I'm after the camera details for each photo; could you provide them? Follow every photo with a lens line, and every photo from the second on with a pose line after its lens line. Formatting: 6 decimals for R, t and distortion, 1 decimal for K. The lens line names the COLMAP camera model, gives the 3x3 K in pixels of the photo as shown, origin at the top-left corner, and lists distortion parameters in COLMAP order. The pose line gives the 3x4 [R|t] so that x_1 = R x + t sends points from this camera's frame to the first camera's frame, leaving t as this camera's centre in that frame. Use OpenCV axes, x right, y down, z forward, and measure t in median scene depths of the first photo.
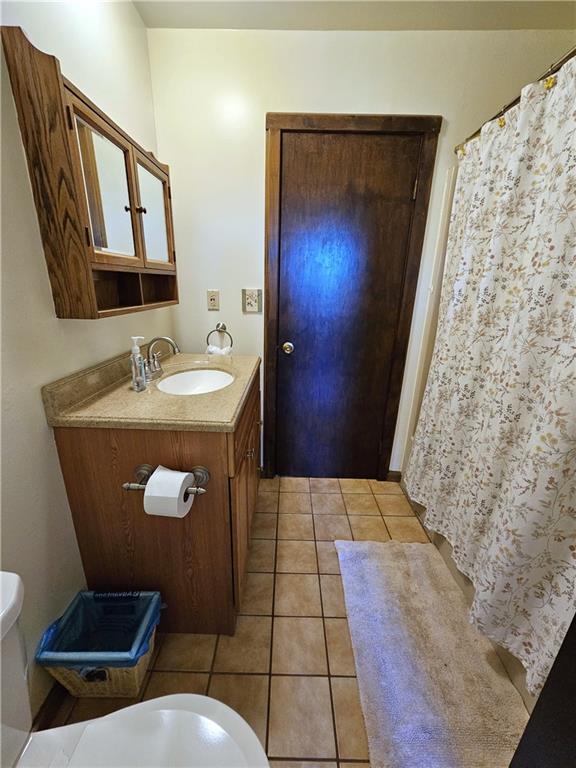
lens RADIAL K [[311.3, 0, 288.0], [0, 311.3, 384.0], [0, 0, 1]] dist [0.000208, -0.000036]
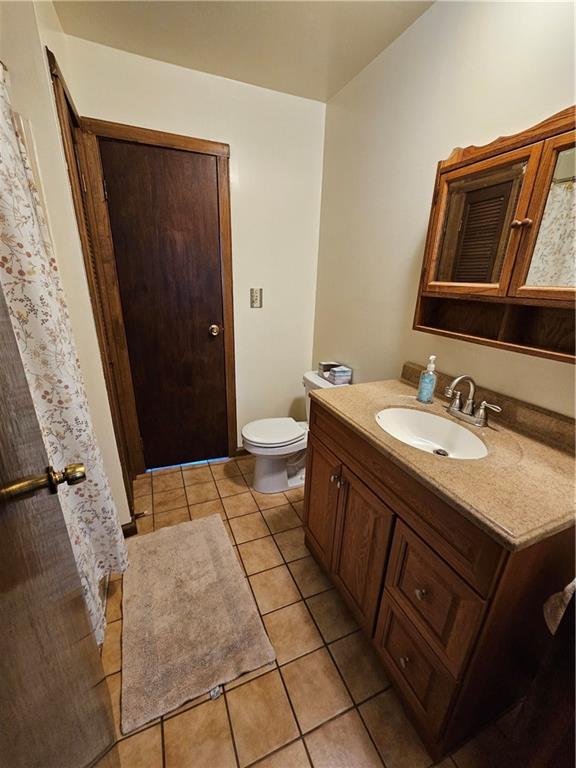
lens RADIAL K [[311.3, 0, 288.0], [0, 311.3, 384.0], [0, 0, 1]] dist [0.000208, -0.000036]
pose [[-0.913038, 0.074961, -0.400928, 0.380056], [-0.180334, 0.807482, 0.561651, -0.520704], [0.365844, 0.585109, -0.723744, 1.449893]]
